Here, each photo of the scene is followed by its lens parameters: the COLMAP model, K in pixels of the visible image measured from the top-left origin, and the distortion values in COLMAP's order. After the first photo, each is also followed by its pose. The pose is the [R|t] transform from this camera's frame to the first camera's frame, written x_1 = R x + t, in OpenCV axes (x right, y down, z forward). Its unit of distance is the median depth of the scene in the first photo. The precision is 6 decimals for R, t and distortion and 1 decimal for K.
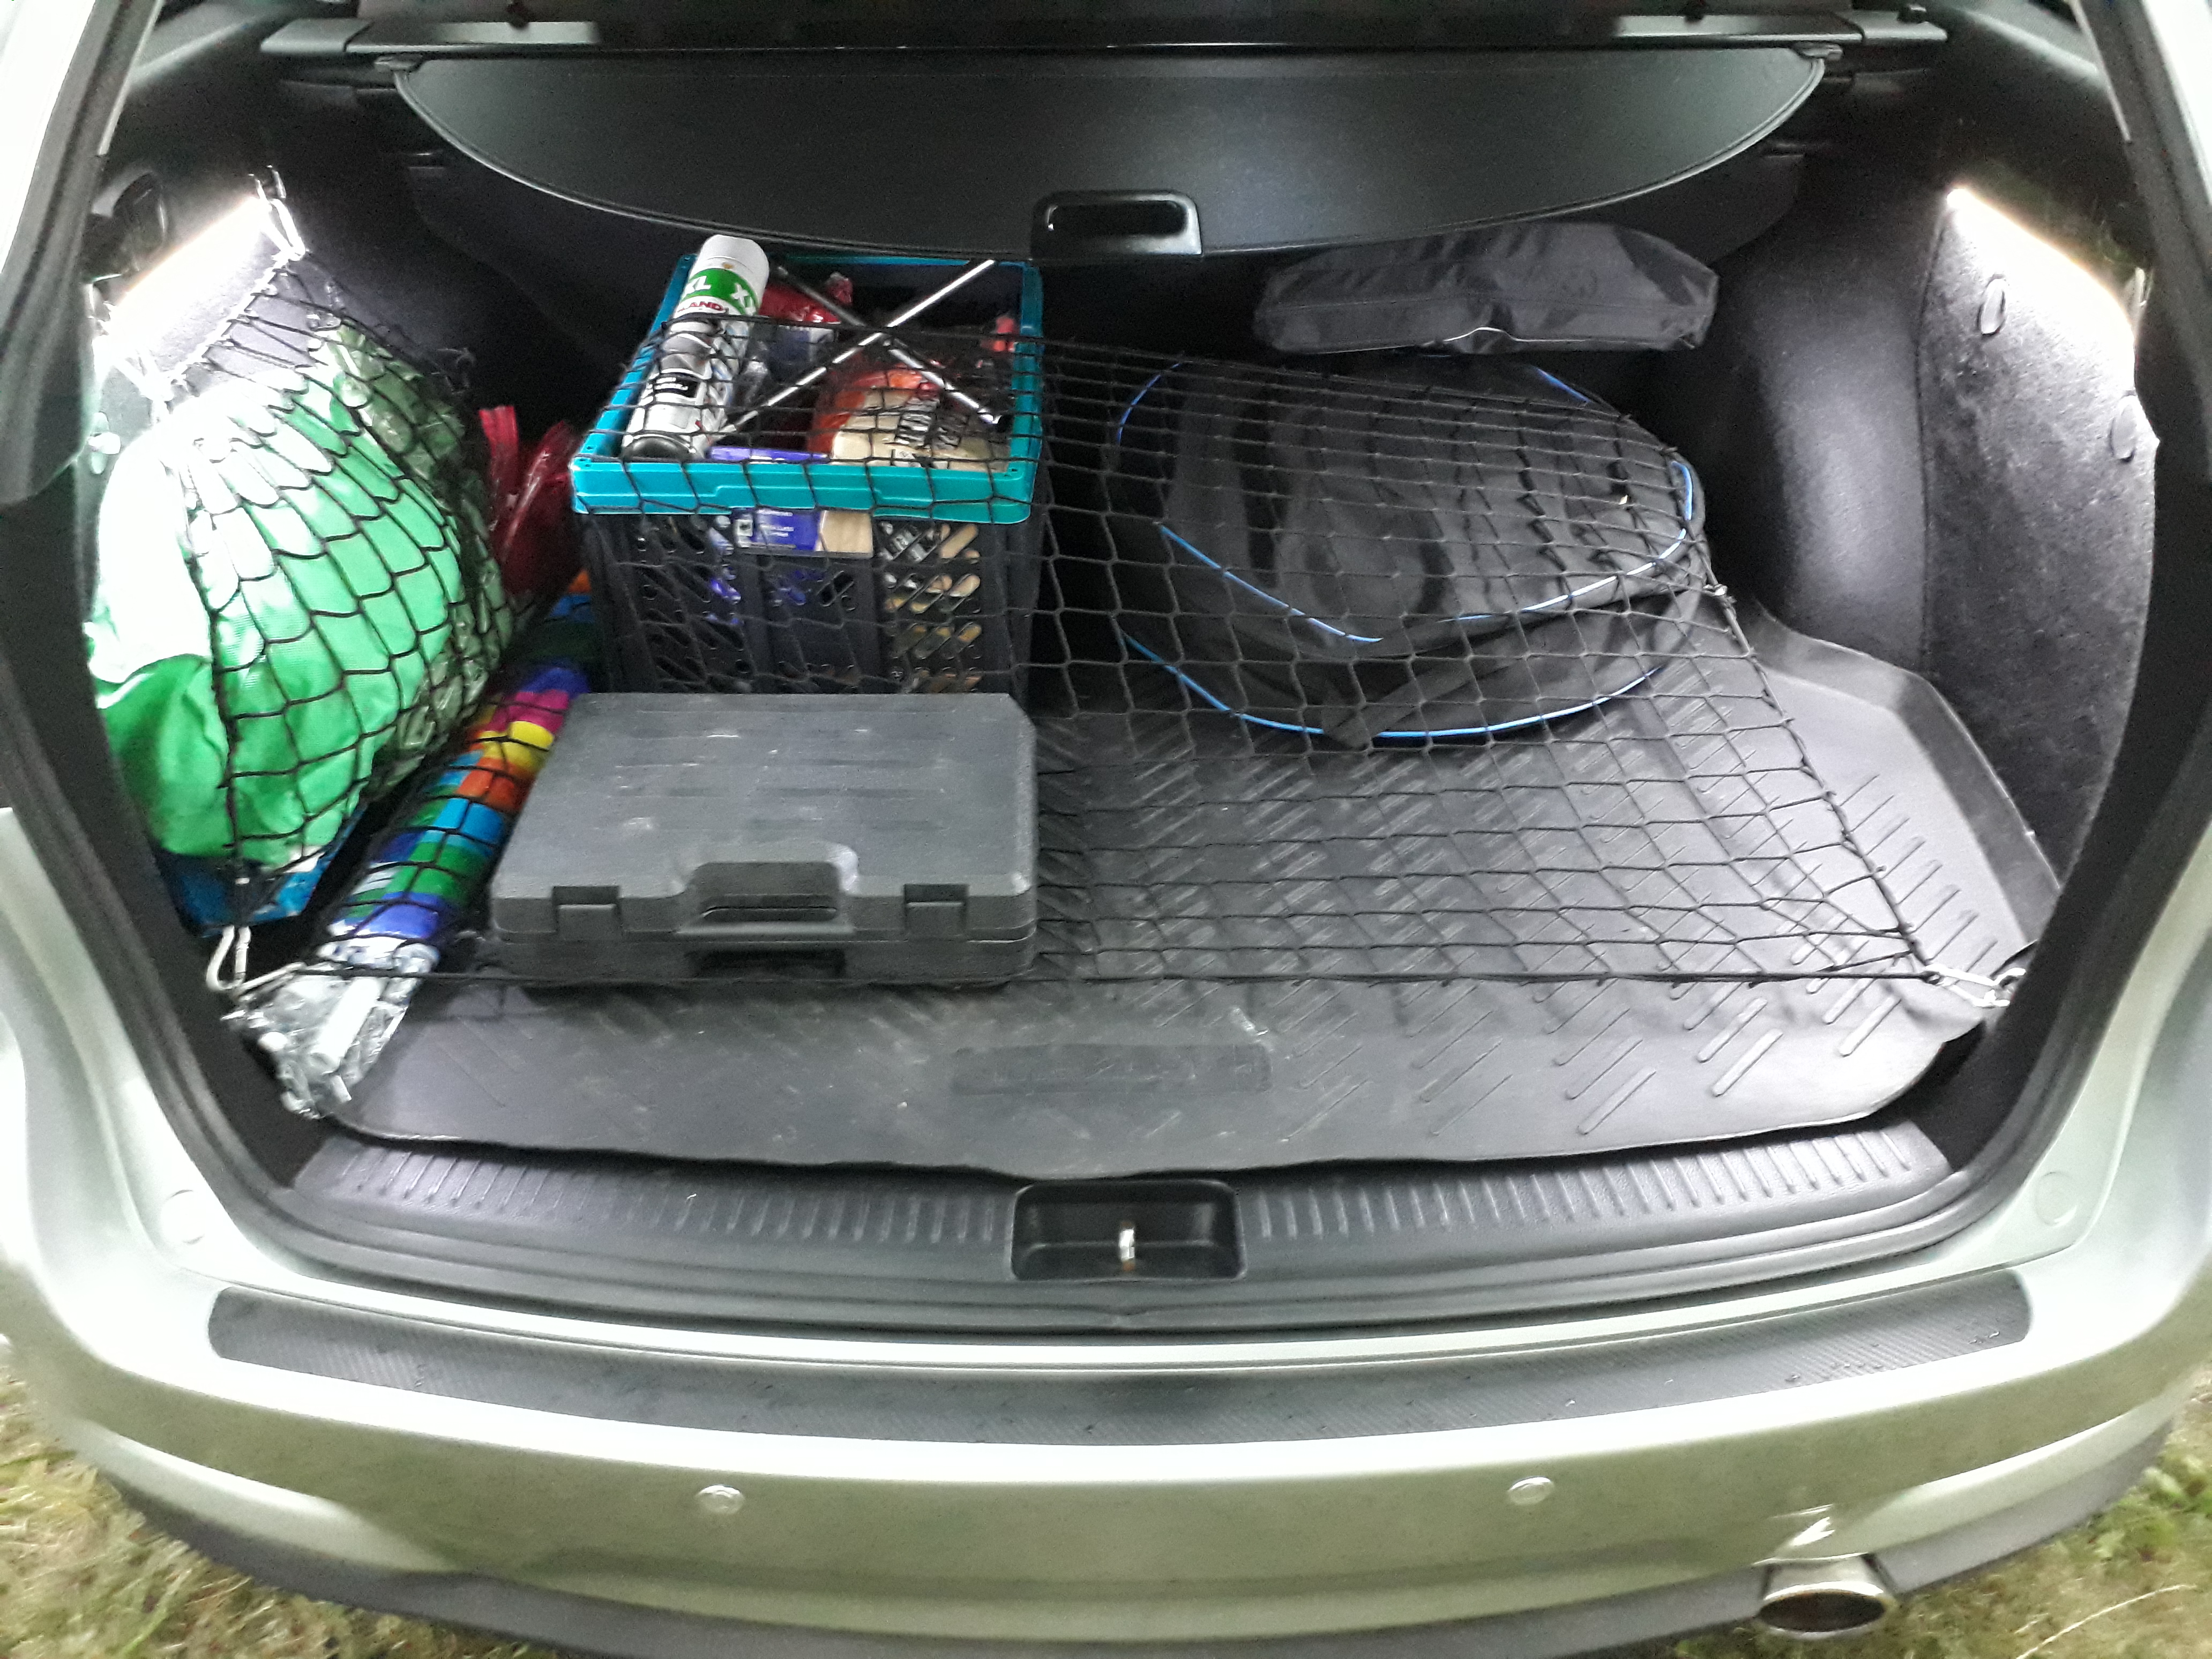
lens RADIAL K [[1764.3, 0, 1106.0], [0, 1764.3, 829.5], [0, 0, 1]] dist [-0.003868, -0.001513]
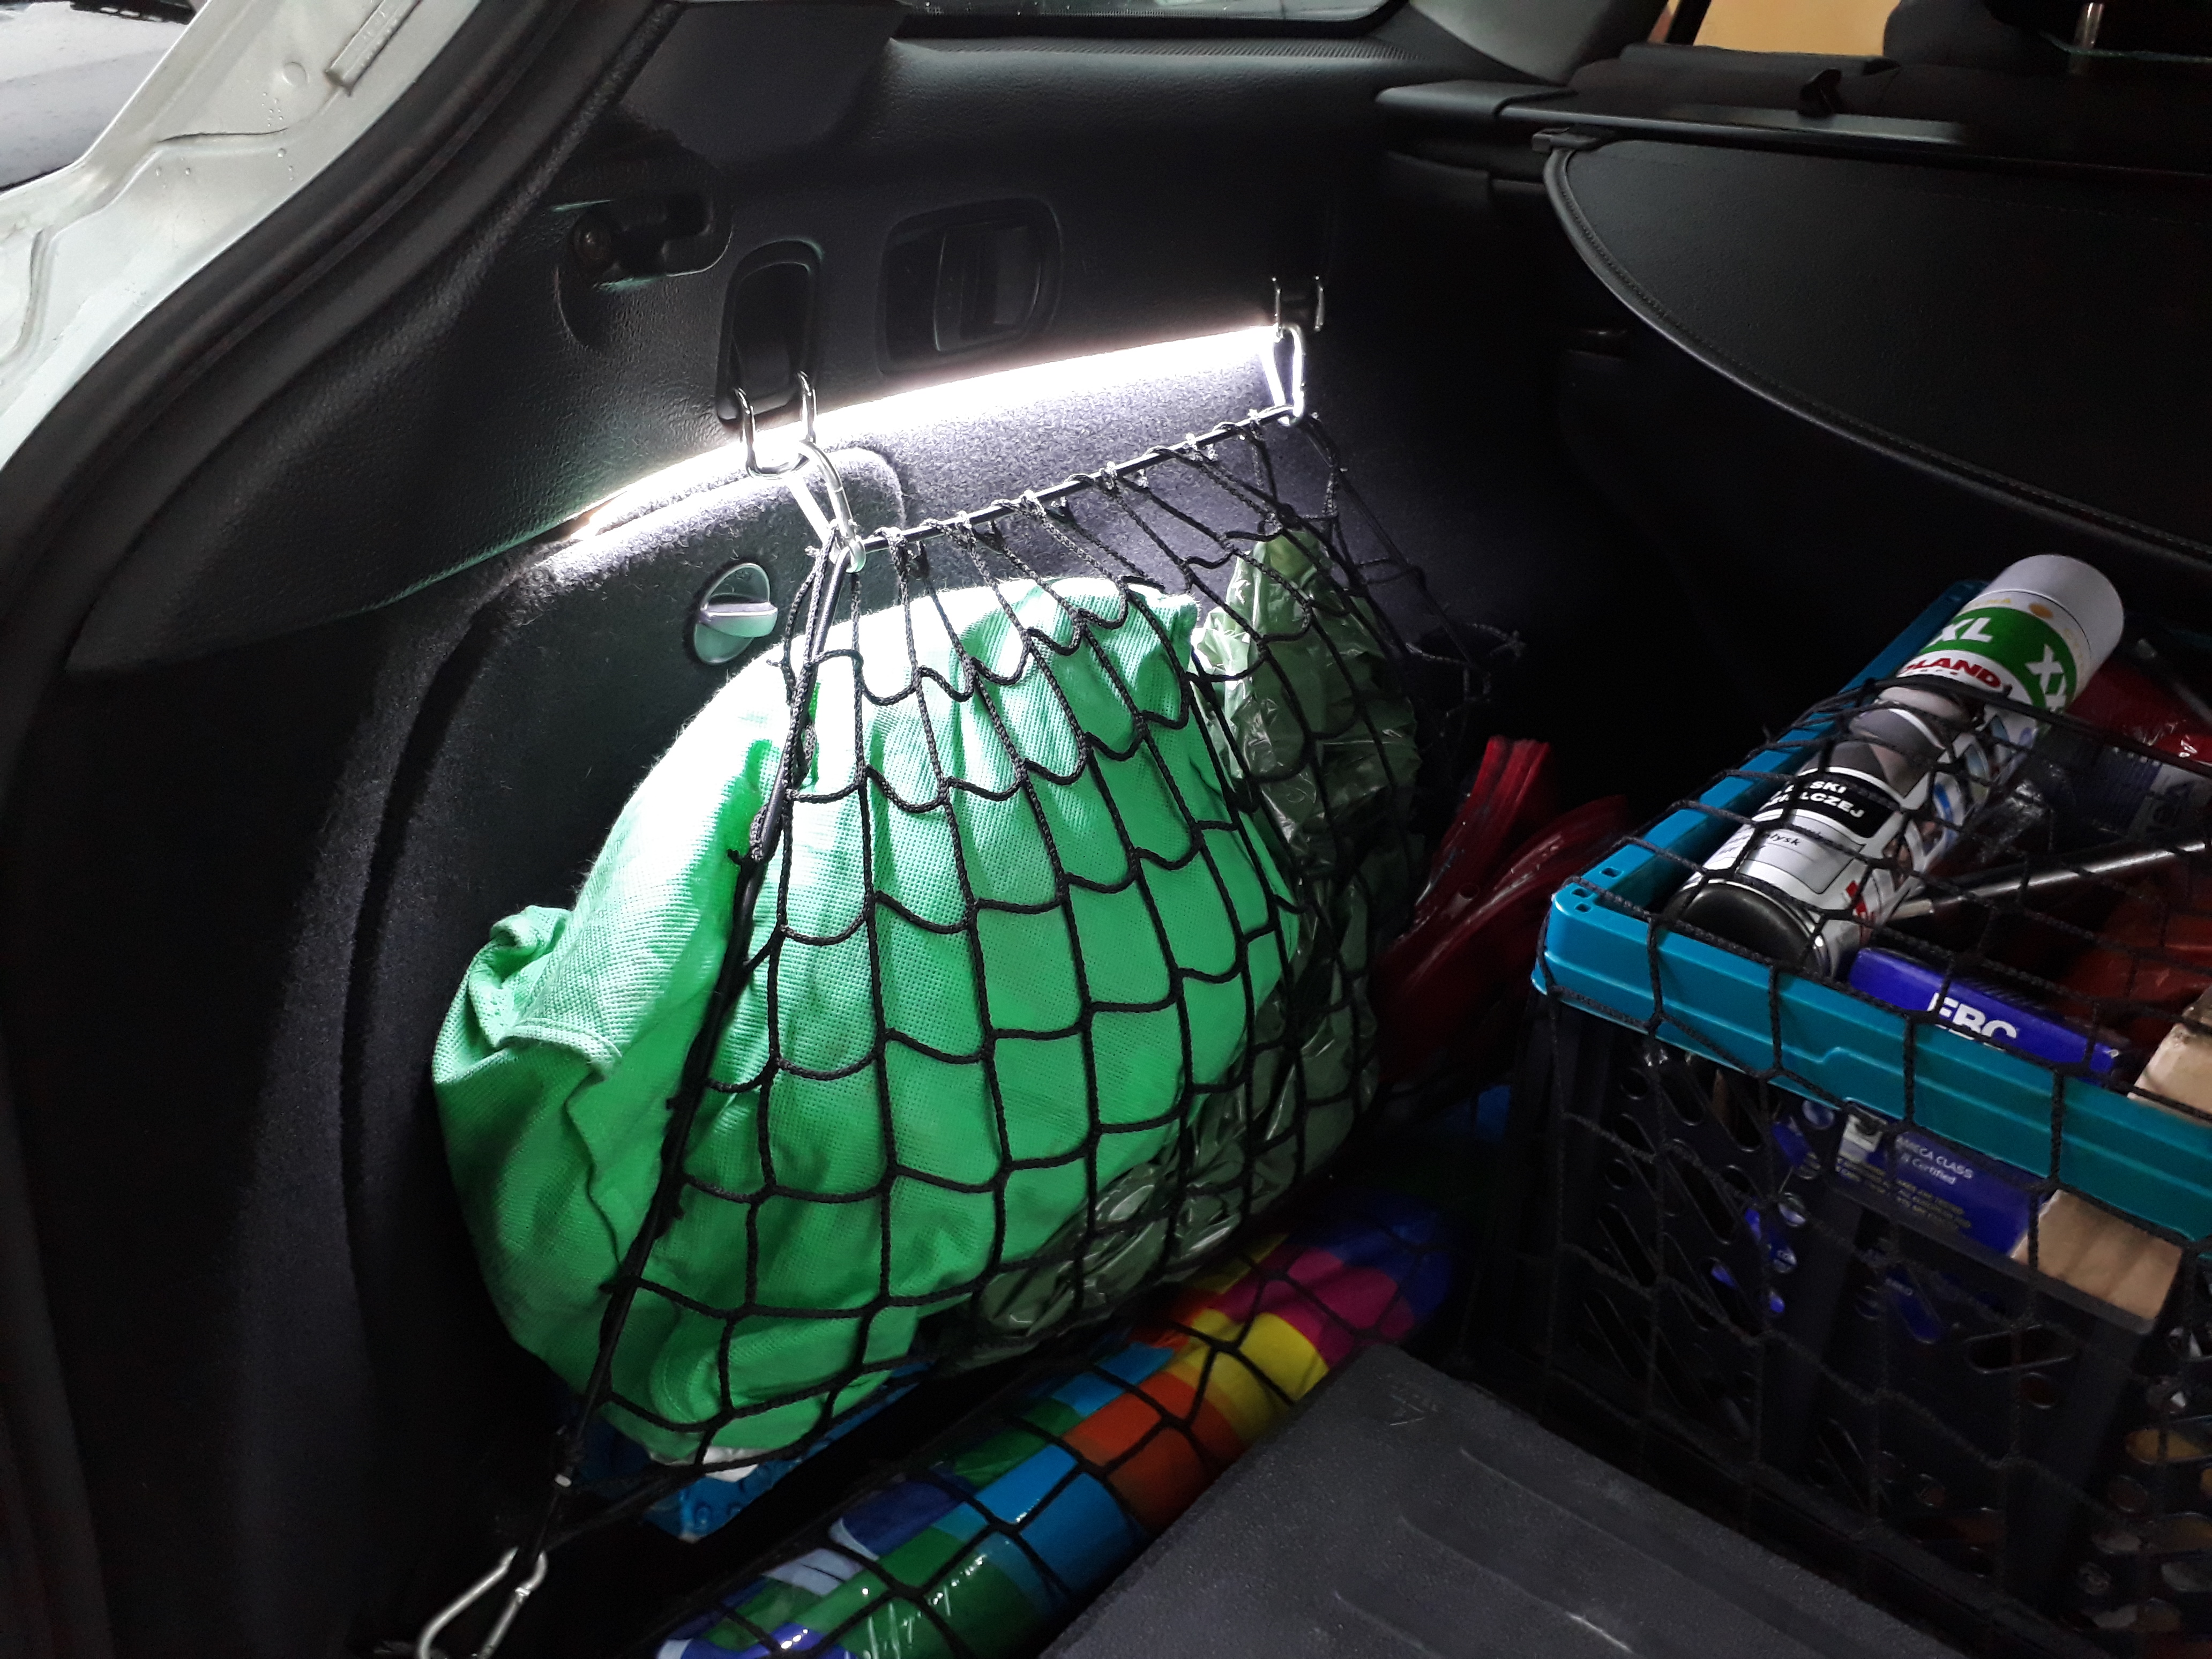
lens RADIAL K [[1802.4, 0, 1106.0], [0, 1802.4, 829.5], [0, 0, 1]] dist [0.067329, -0.117887]
pose [[0.758573, 0.306422, -0.575041, -0.104548], [-0.400232, 0.915536, -0.040111, -0.140911], [0.514179, 0.260577, 0.817141, 0.476689]]
